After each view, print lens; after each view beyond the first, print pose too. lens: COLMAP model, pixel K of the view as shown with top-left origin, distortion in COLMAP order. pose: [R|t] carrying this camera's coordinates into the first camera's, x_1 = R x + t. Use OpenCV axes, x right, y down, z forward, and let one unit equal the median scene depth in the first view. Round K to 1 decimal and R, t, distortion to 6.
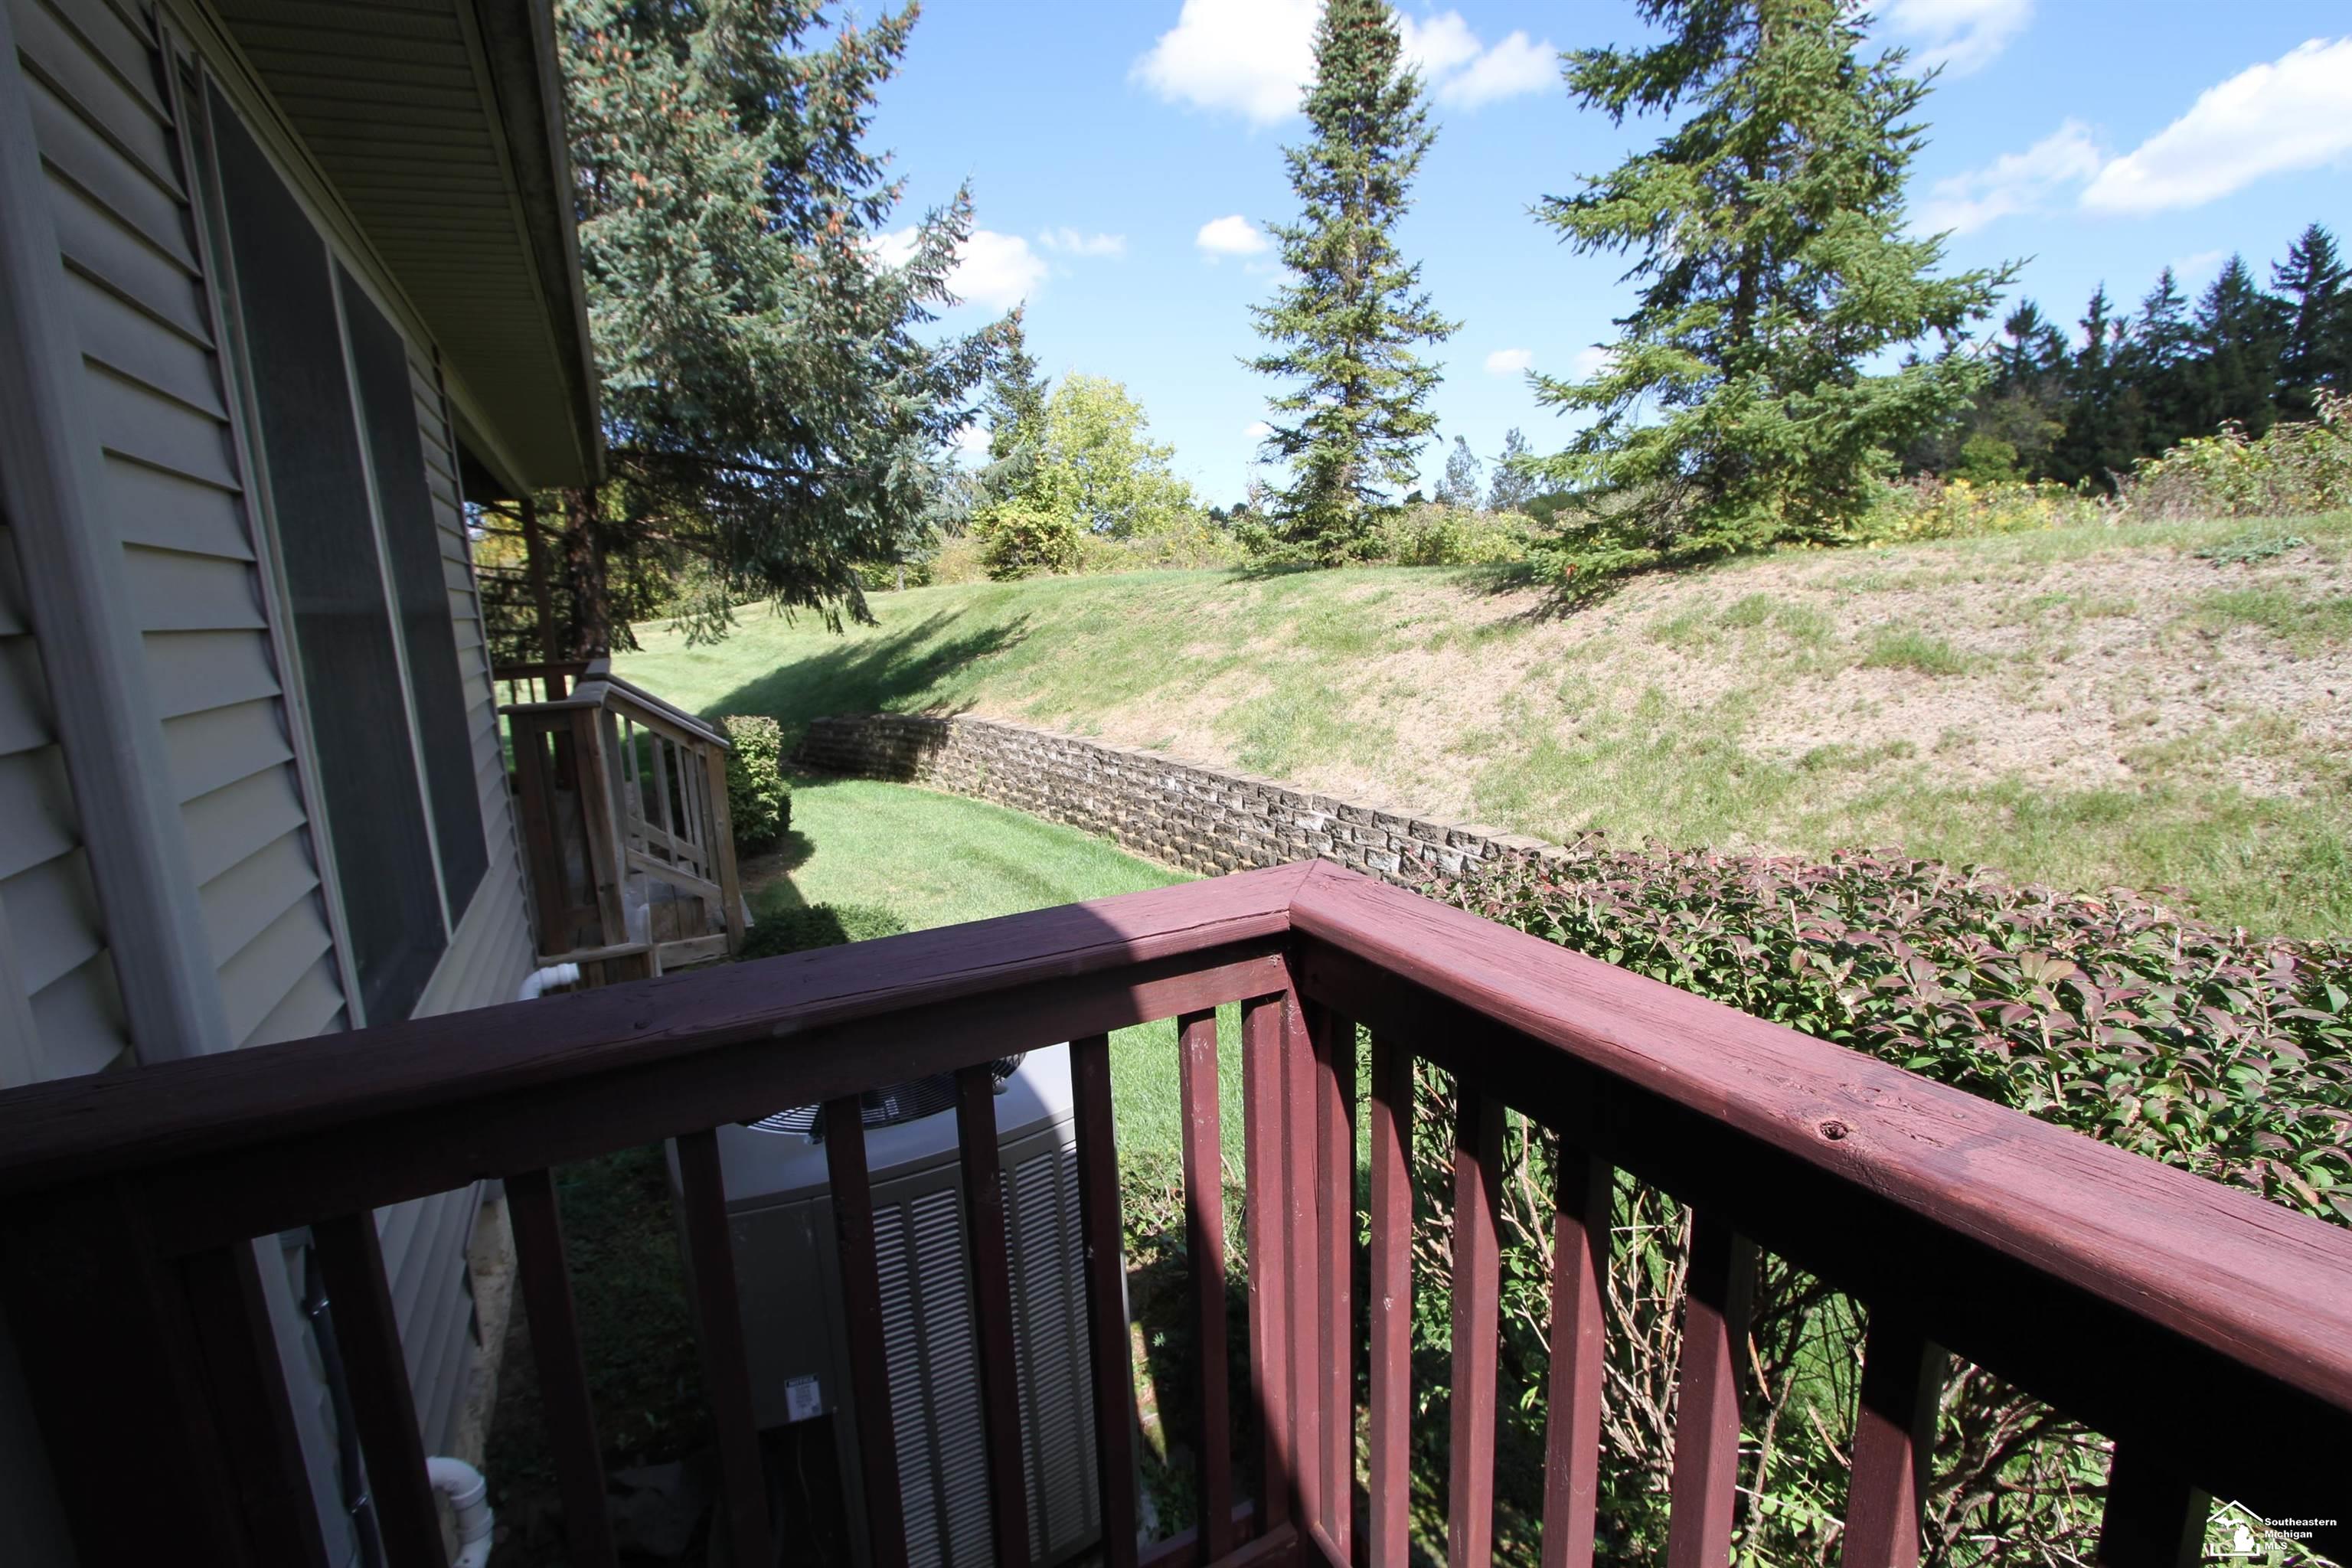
lens RADIAL K [[1088.5, 0, 1177.8], [0, 1088.5, 794.5], [0, 0, 1]] dist [-0.022242, 0.002106]
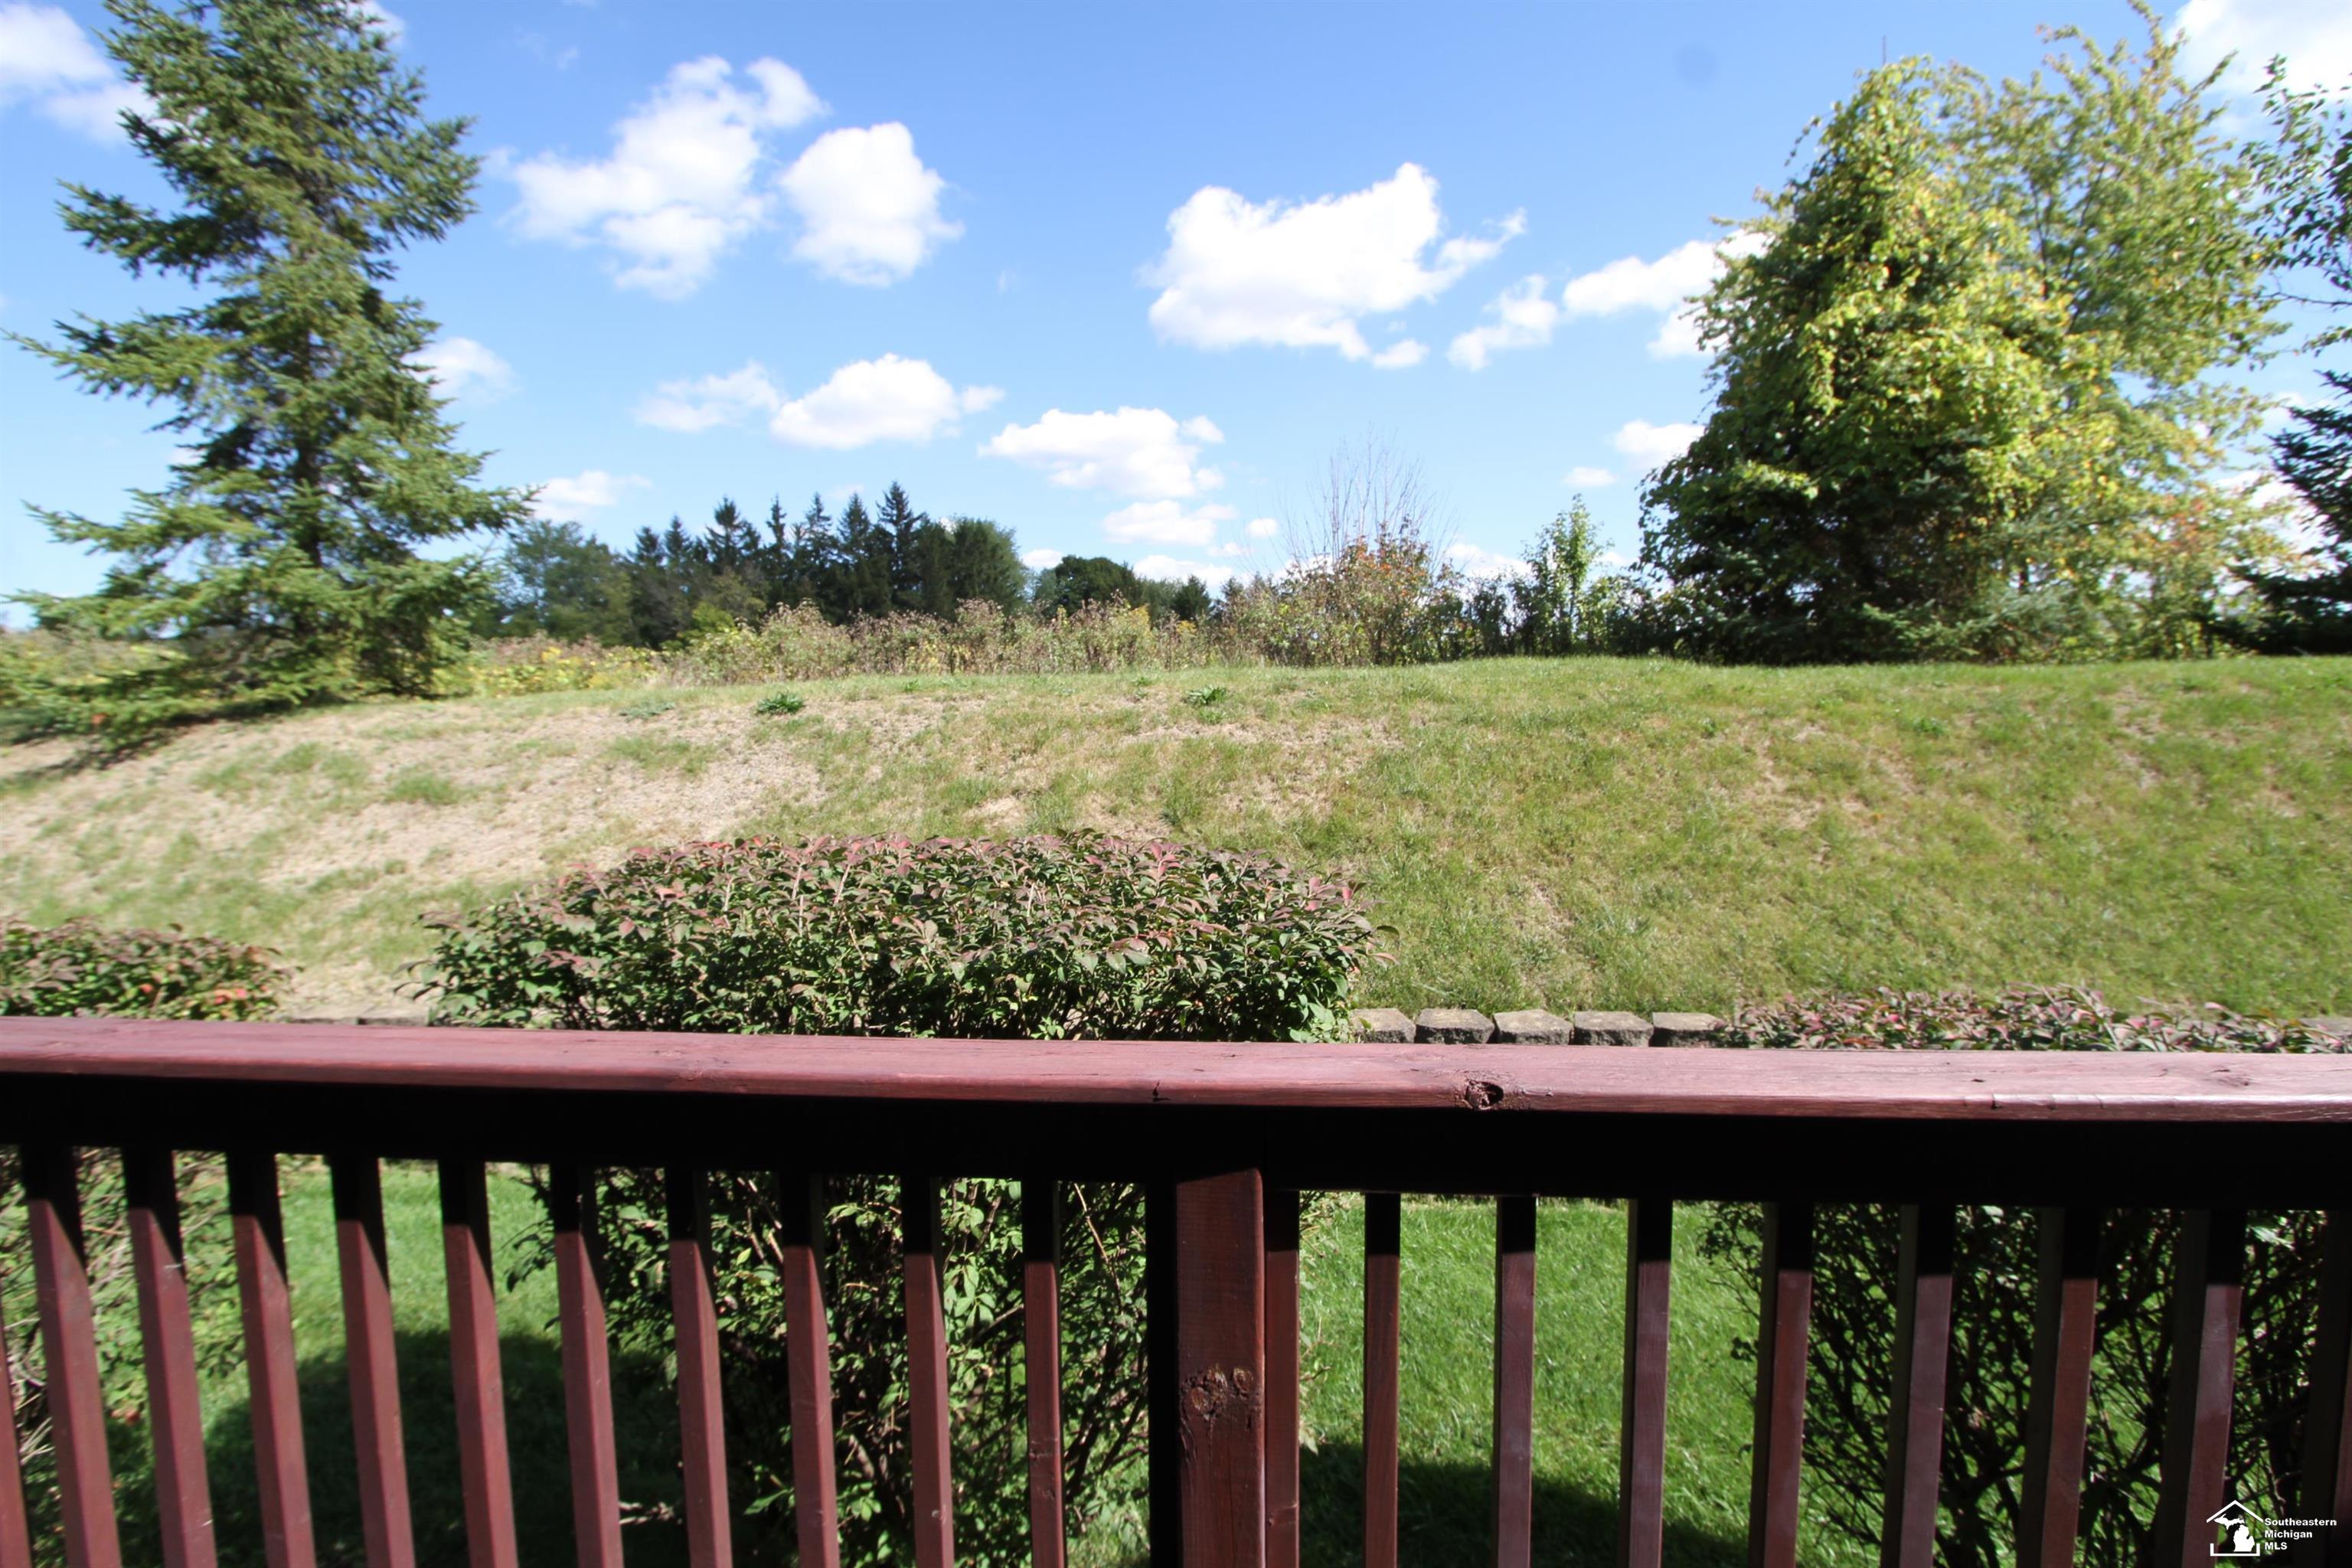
lens RADIAL K [[1088.5, 0, 1177.8], [0, 1088.5, 794.5], [0, 0, 1]] dist [-0.022242, 0.002106]
pose [[0.527033, -0.045277, 0.848638, 0.062566], [0.156243, 0.986721, -0.044389, 0.043876], [-0.835359, 0.155989, 0.527109, -0.251548]]
